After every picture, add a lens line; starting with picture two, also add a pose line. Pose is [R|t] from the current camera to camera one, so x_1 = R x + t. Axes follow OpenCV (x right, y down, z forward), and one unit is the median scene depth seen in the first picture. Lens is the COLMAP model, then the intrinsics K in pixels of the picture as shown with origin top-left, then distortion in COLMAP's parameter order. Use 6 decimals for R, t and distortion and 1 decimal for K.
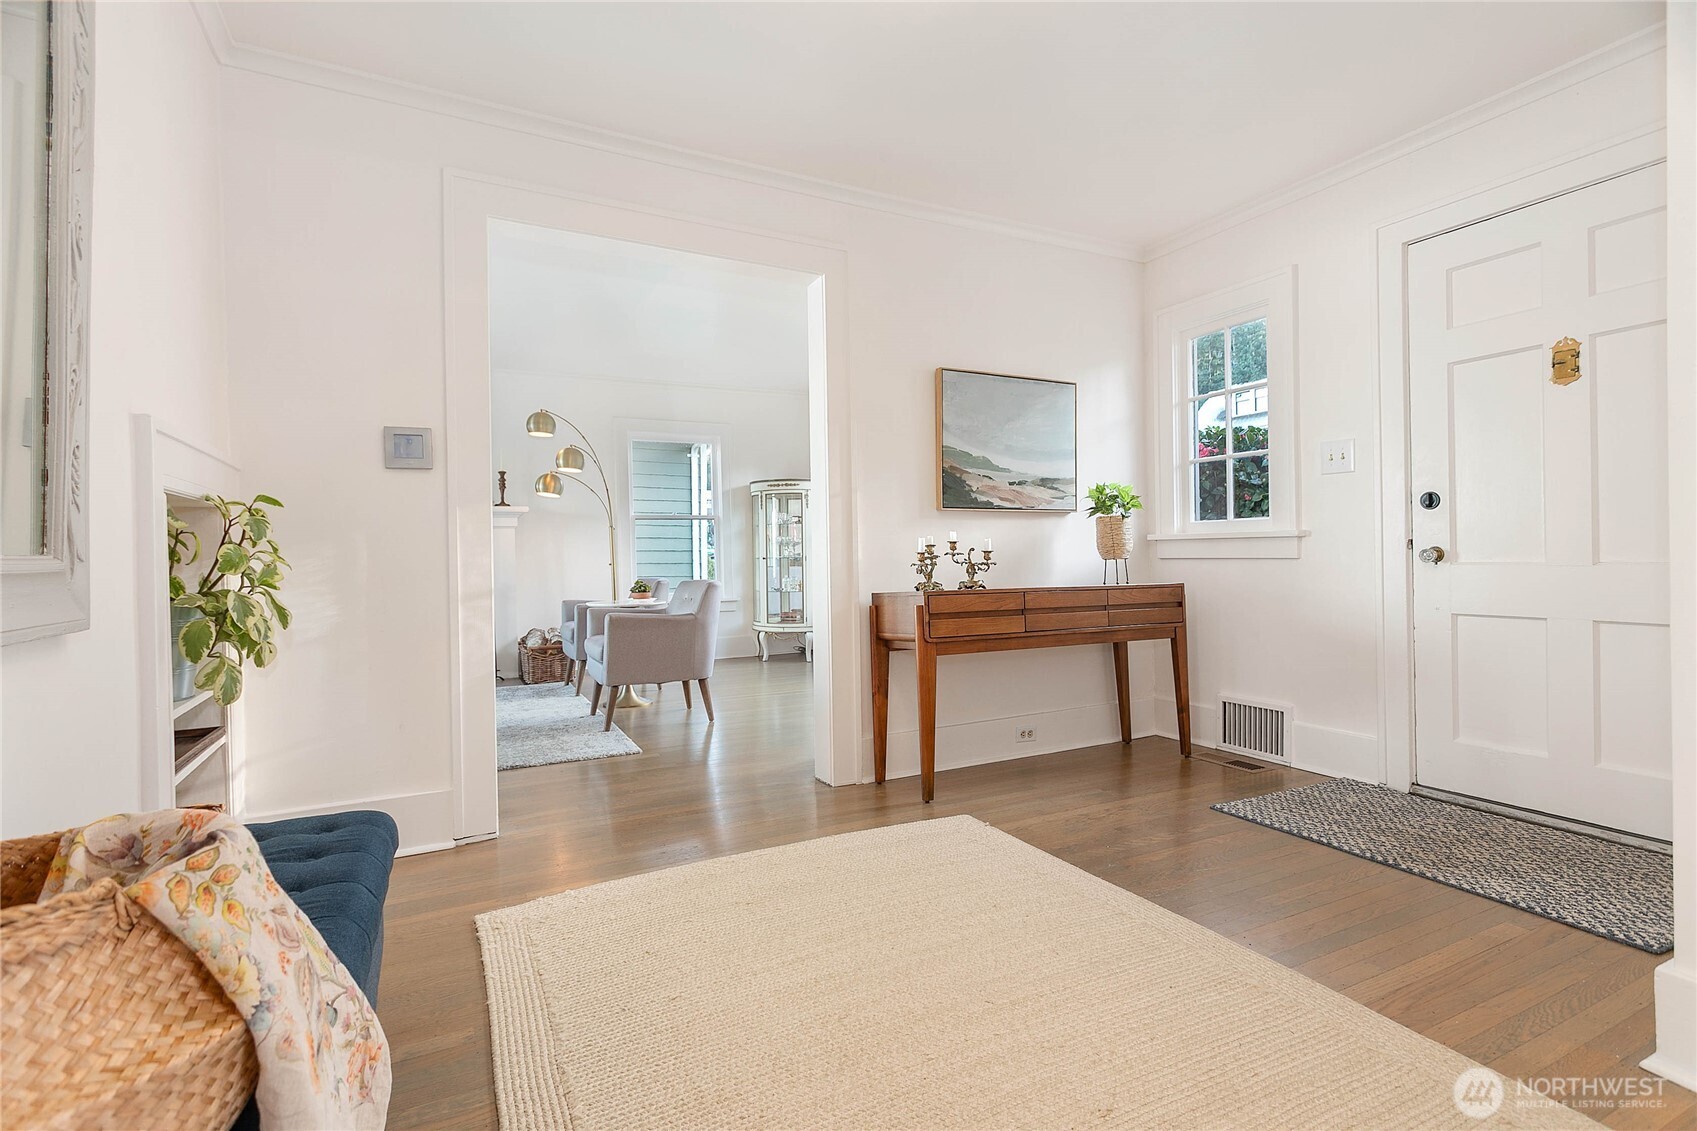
lens RADIAL K [[805.1, 0, 847.7], [0, 805.1, 561.6], [0, 0, 1]] dist [-0.000904, -0.000436]
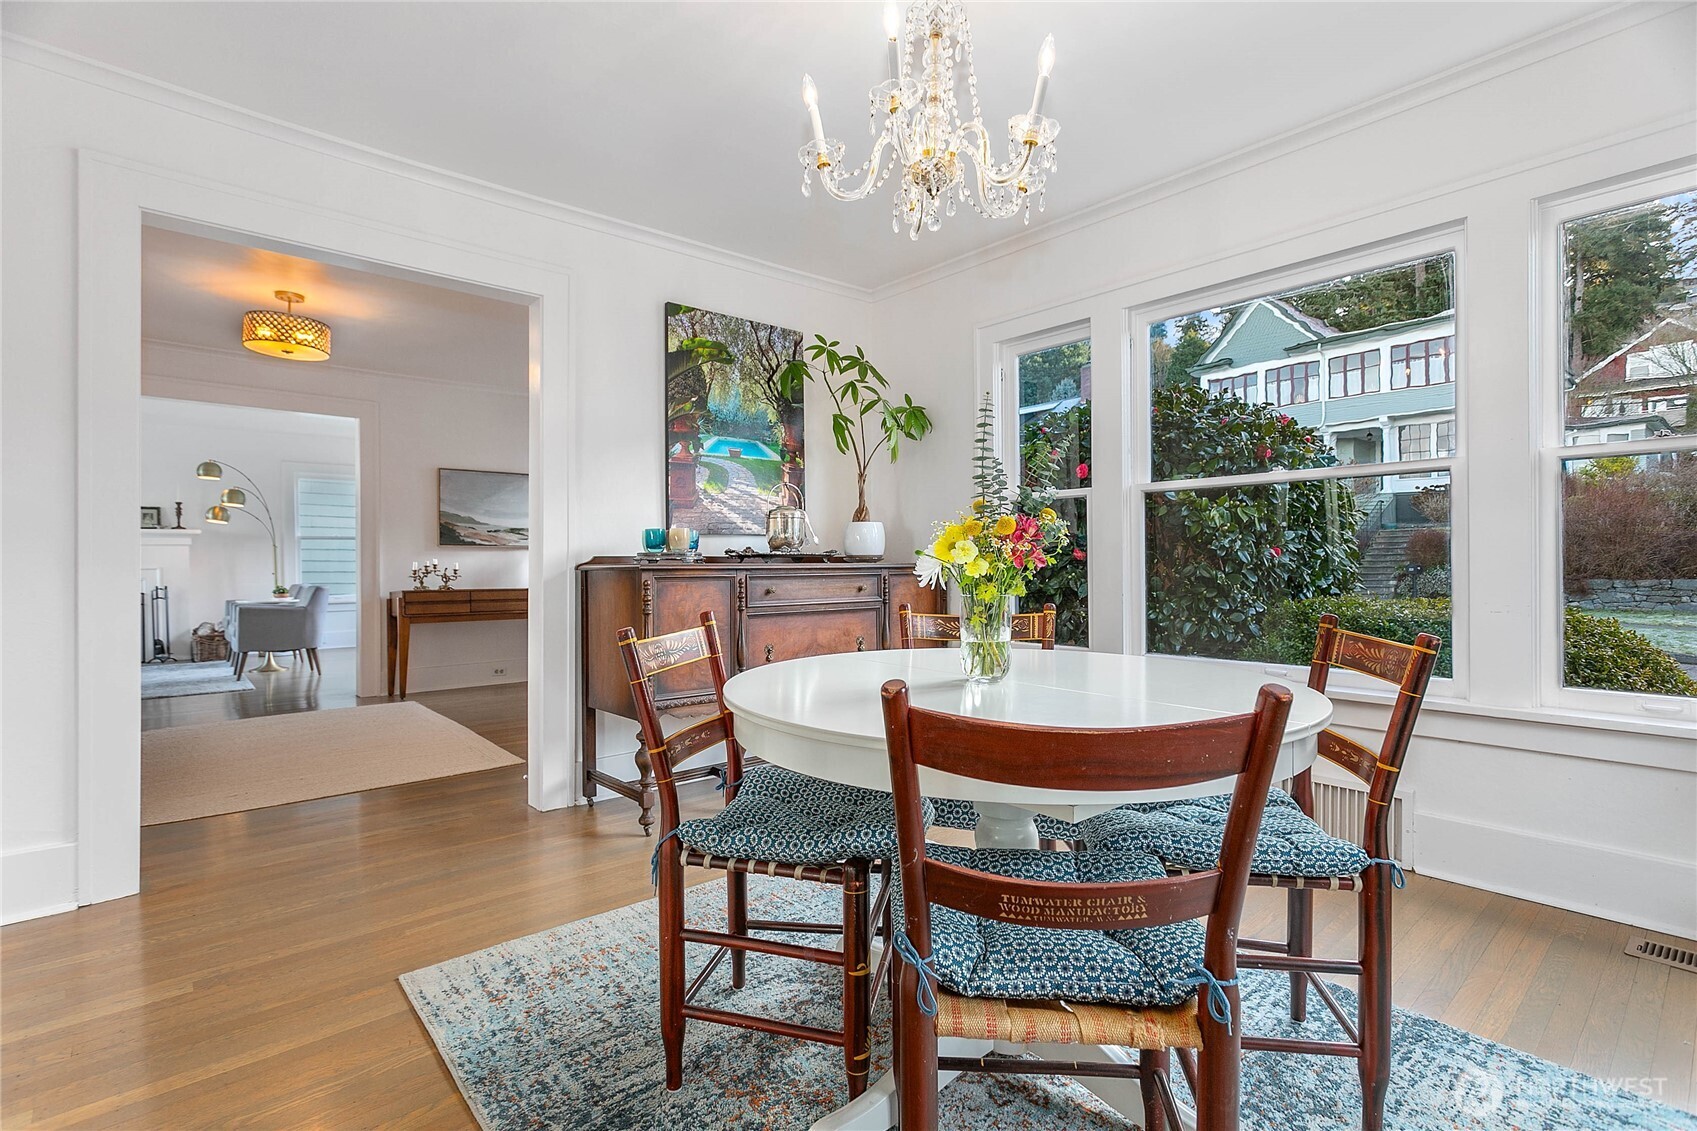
lens RADIAL K [[805.1, 0, 847.3], [0, 805.1, 567.1], [0, 0, 1]] dist [-0.000904, -0.000436]
pose [[0.970600, 0.008873, 0.240535, 0.534499], [-0.007845, 0.999956, -0.005230, -0.014111], [-0.240570, 0.003189, 0.970626, -0.911283]]
